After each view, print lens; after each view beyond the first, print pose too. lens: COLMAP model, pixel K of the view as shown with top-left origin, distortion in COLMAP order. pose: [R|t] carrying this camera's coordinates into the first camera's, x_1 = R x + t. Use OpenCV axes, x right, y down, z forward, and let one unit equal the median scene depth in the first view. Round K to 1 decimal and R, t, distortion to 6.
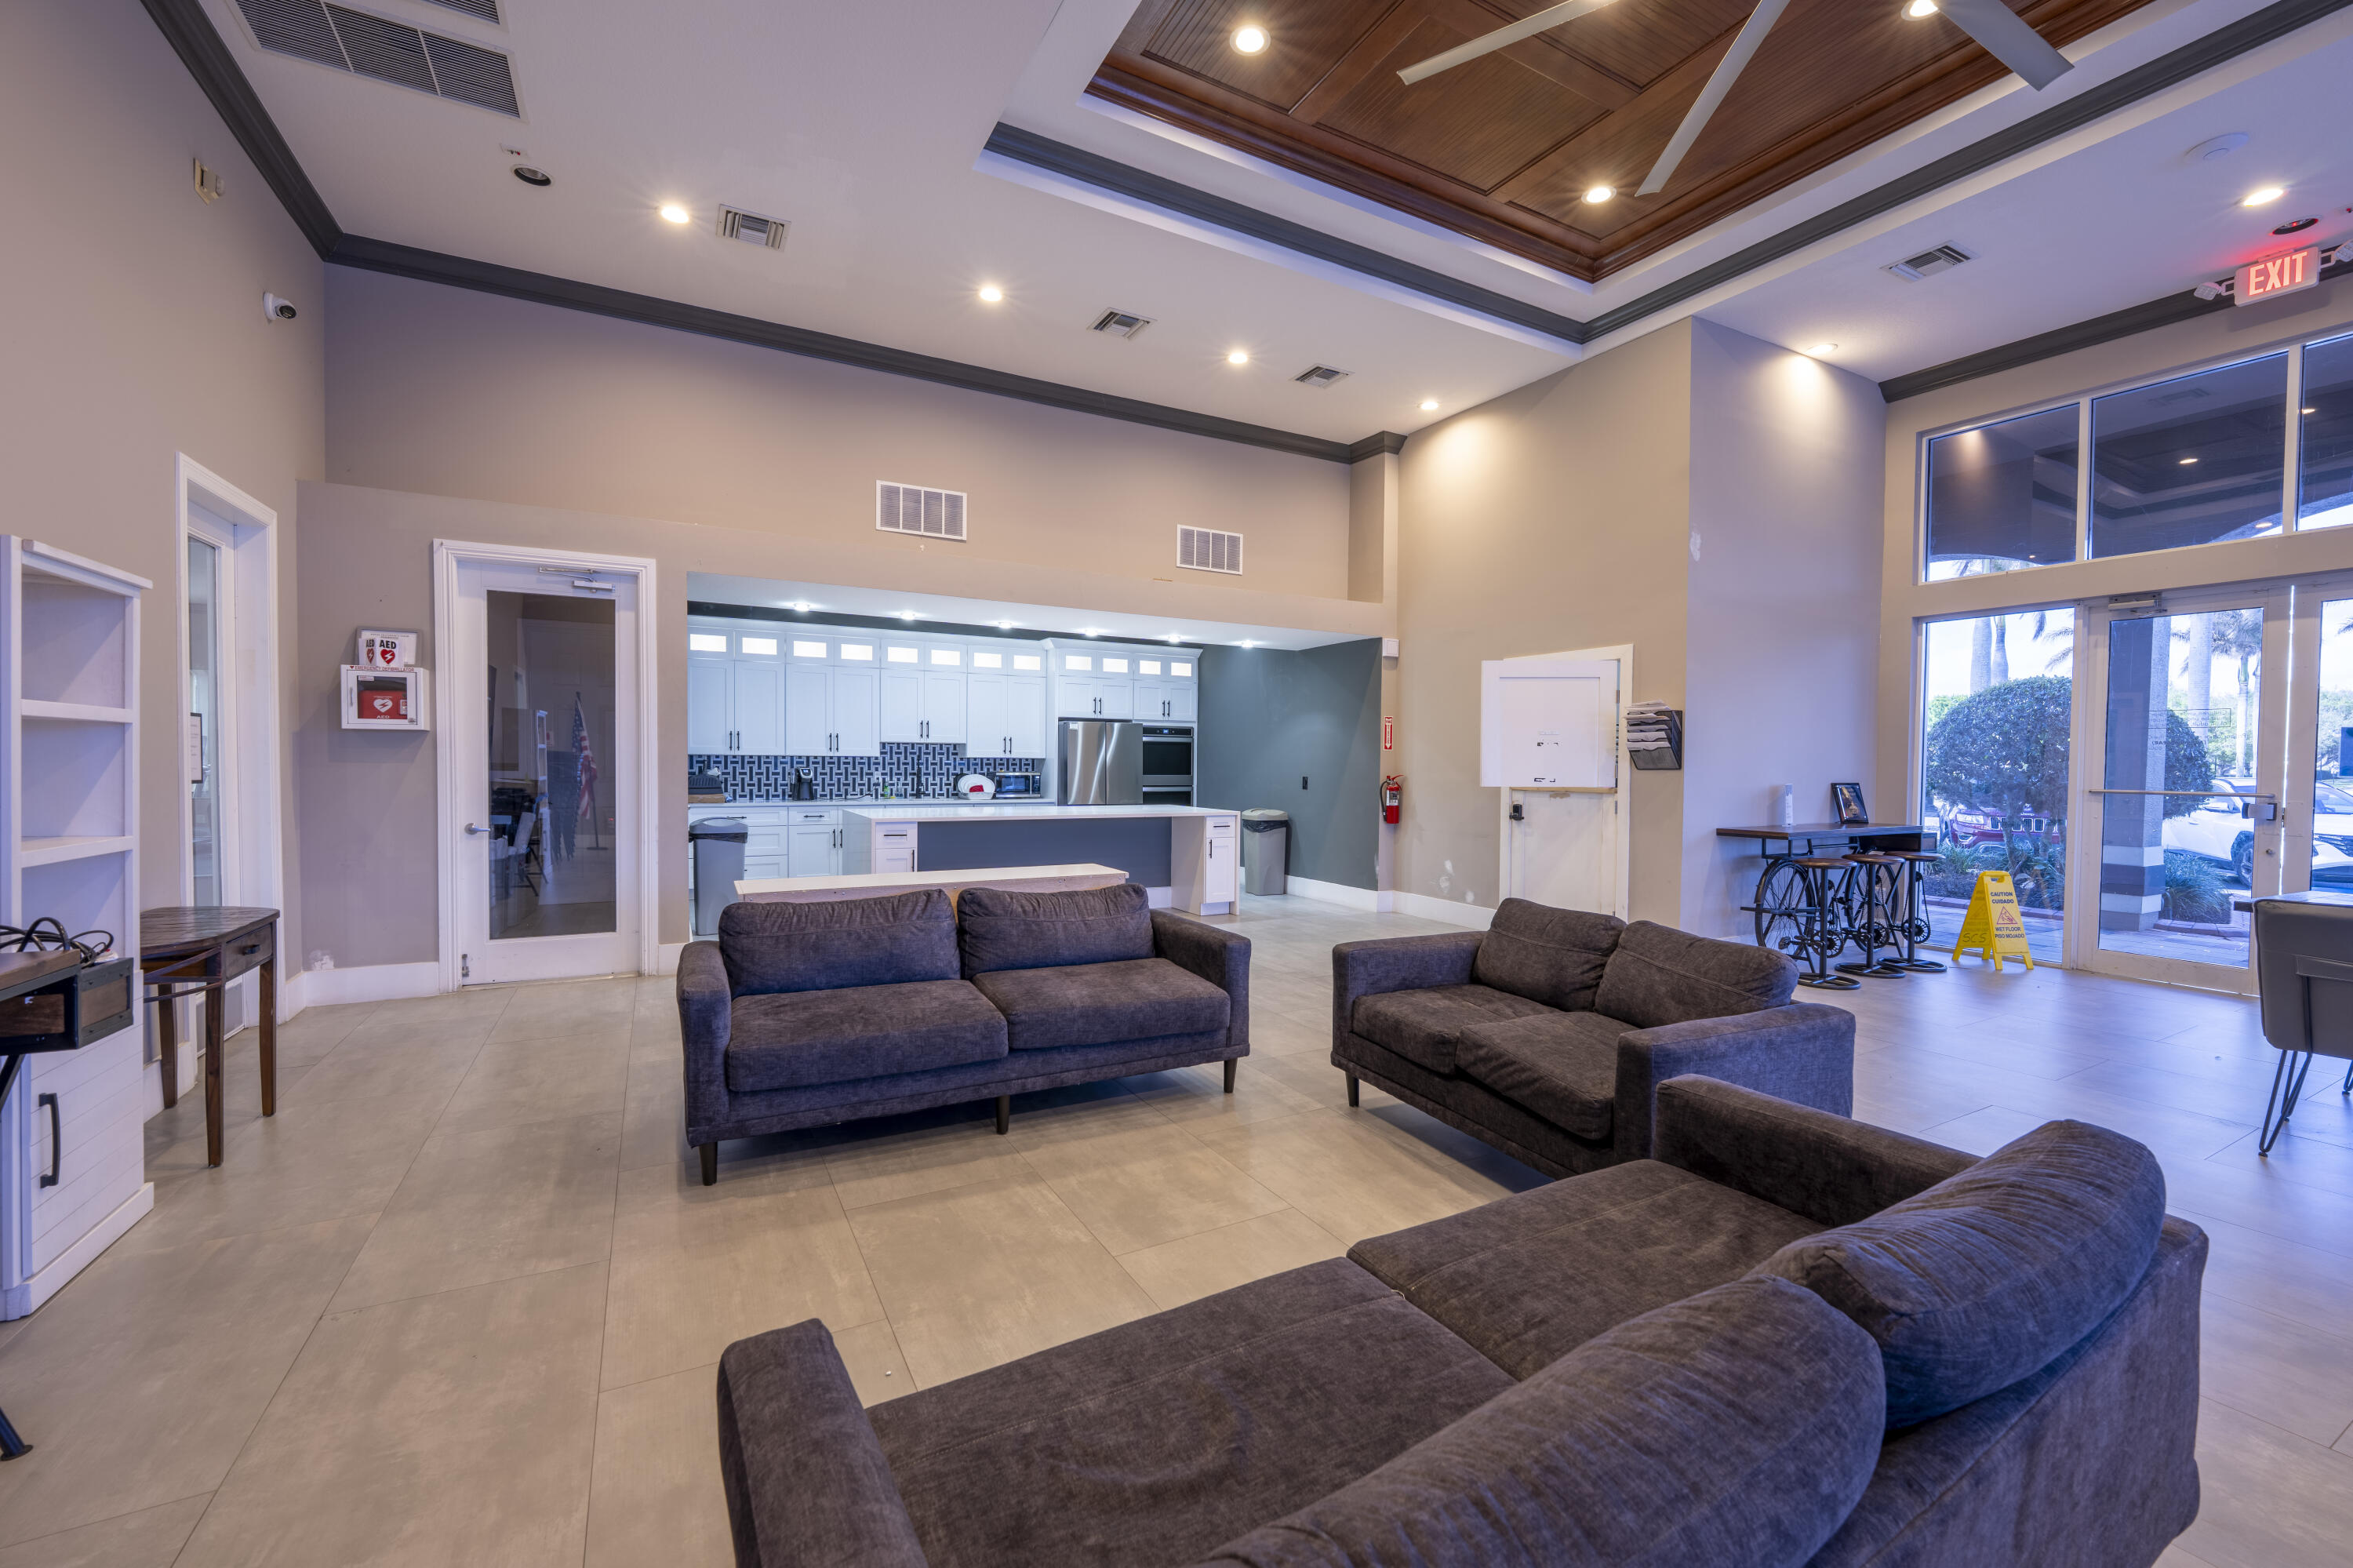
lens RADIAL K [[943.3, 0, 1174.7], [0, 943.3, 779.4], [0, 0, 1]] dist [-0.001908, -0.000272]
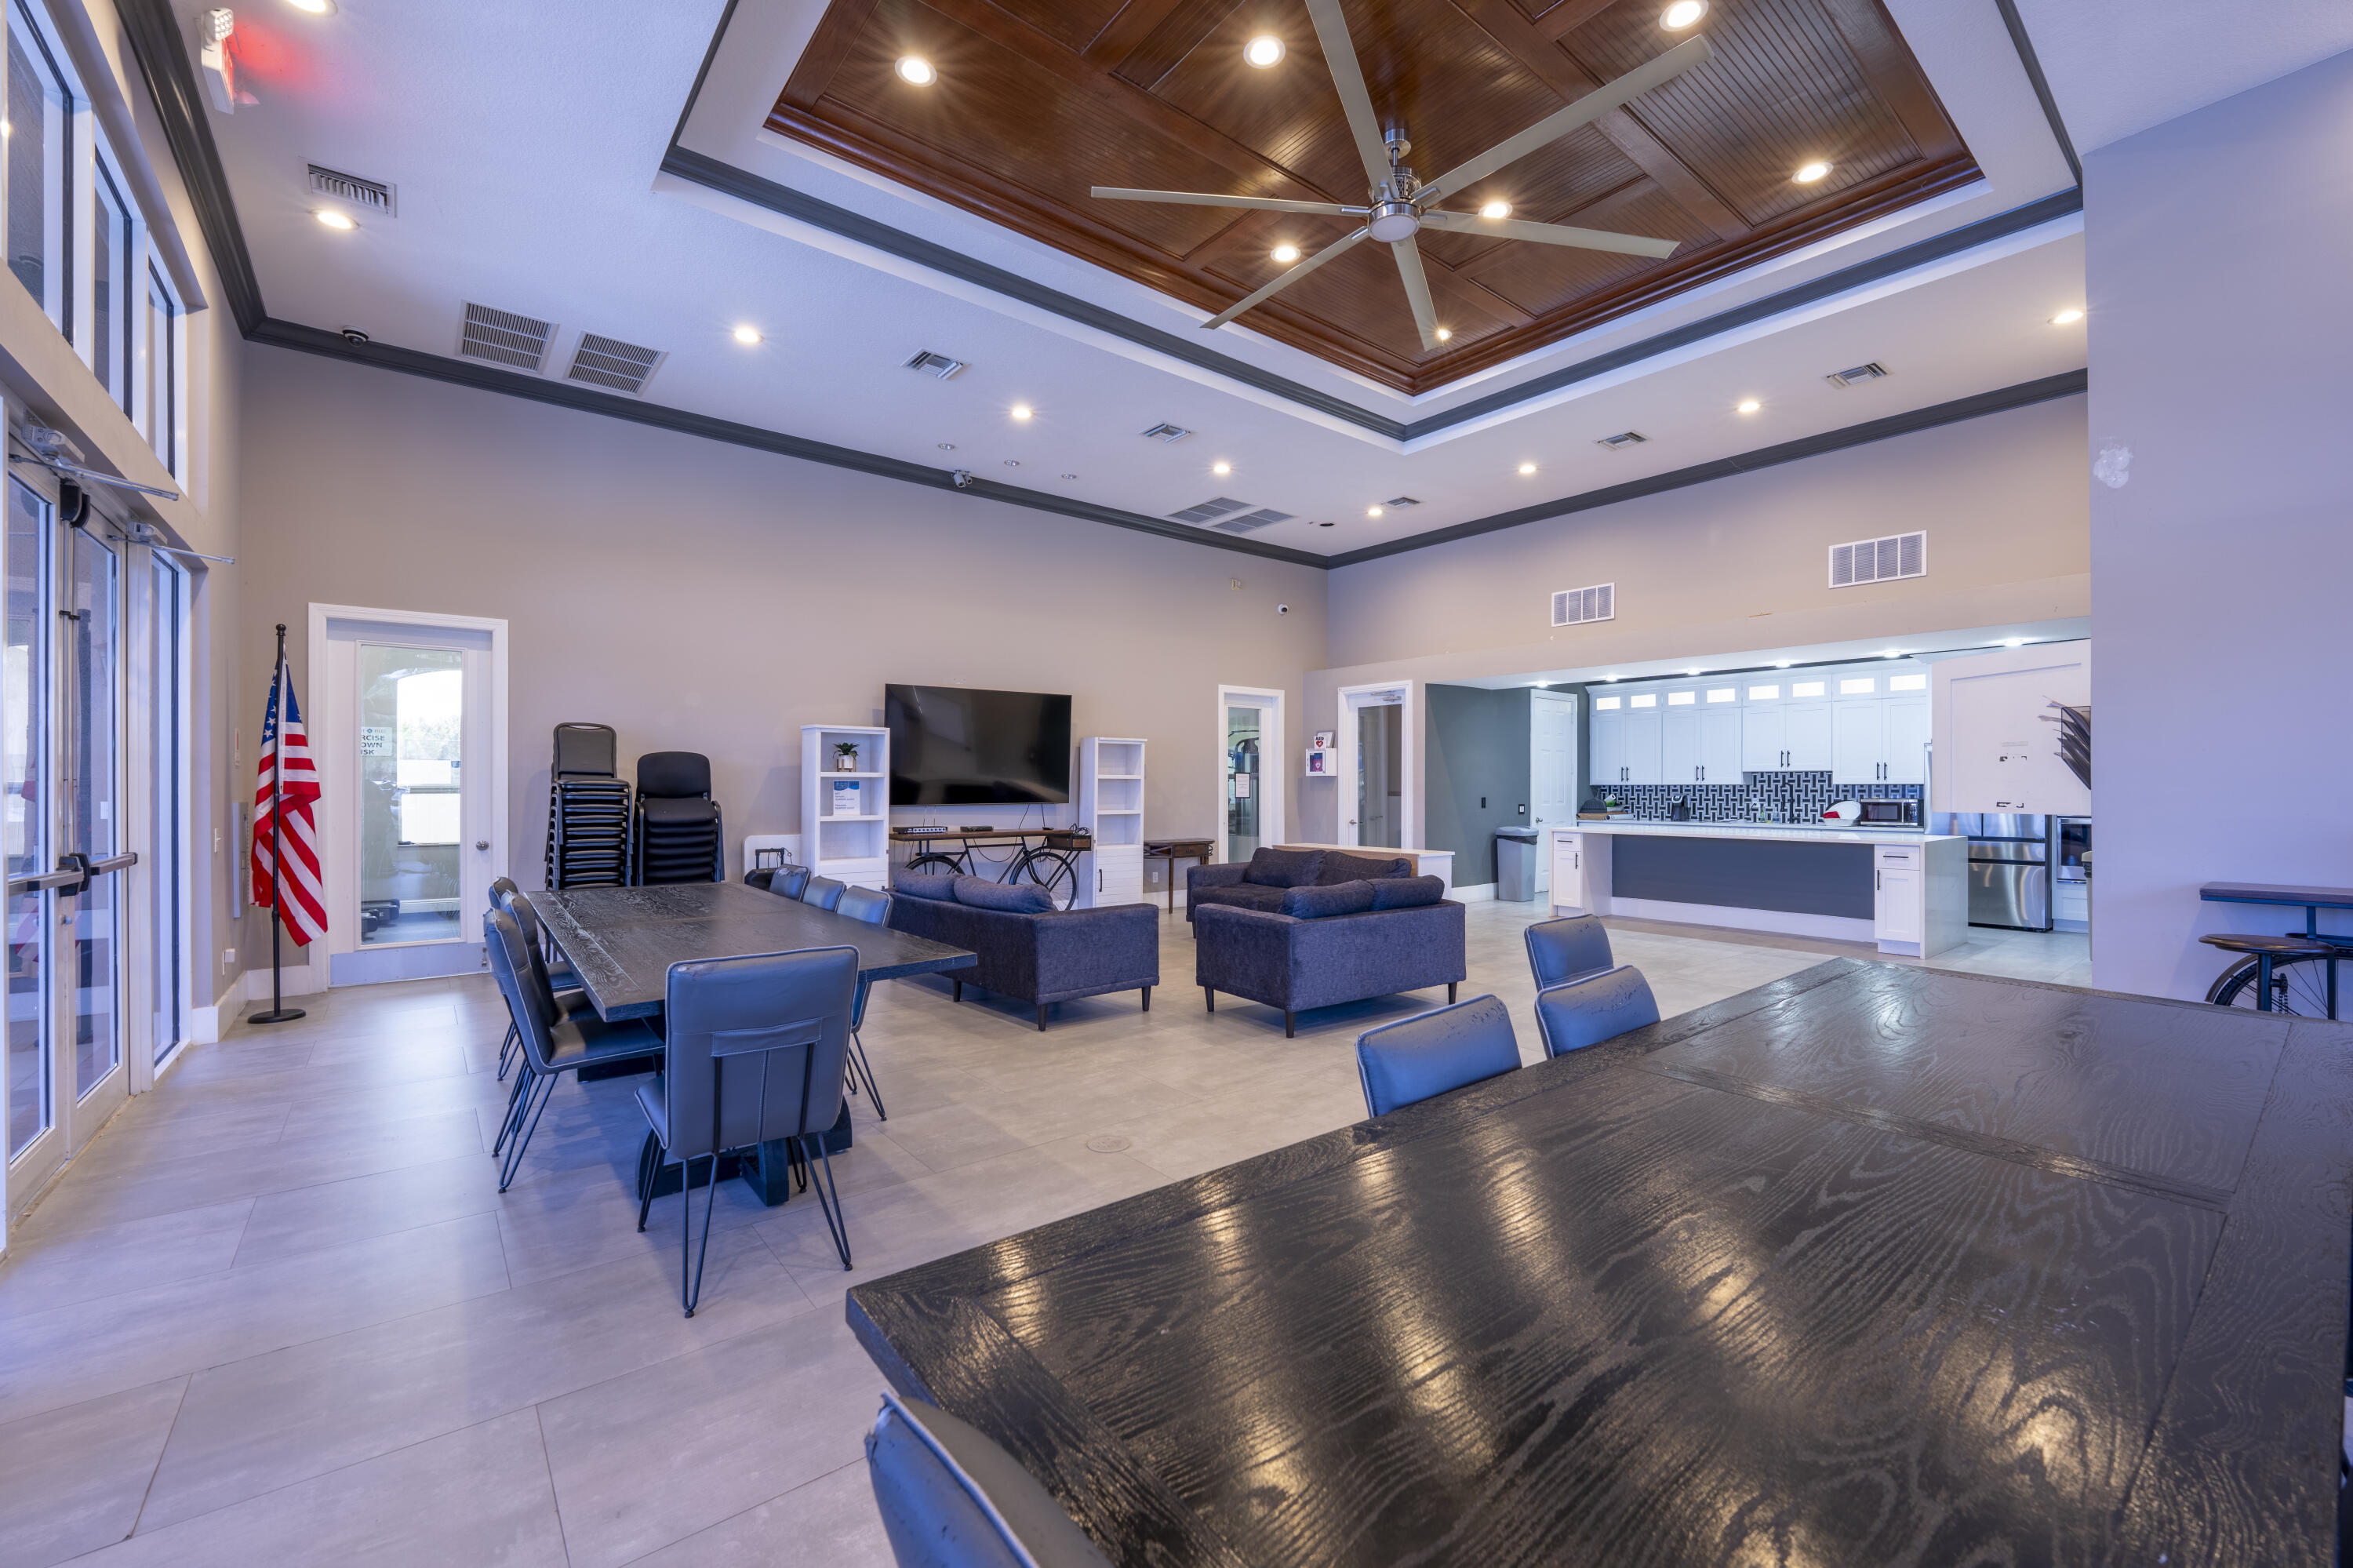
lens RADIAL K [[943.3, 0, 1174.4], [0, 943.3, 787.7], [0, 0, 1]] dist [-0.001908, -0.000272]
pose [[0.181874, -0.009297, -0.983278, 0.836357], [-0.016685, 0.999782, -0.012539, 0.006085], [0.983180, 0.018686, 0.181679, 0.150431]]
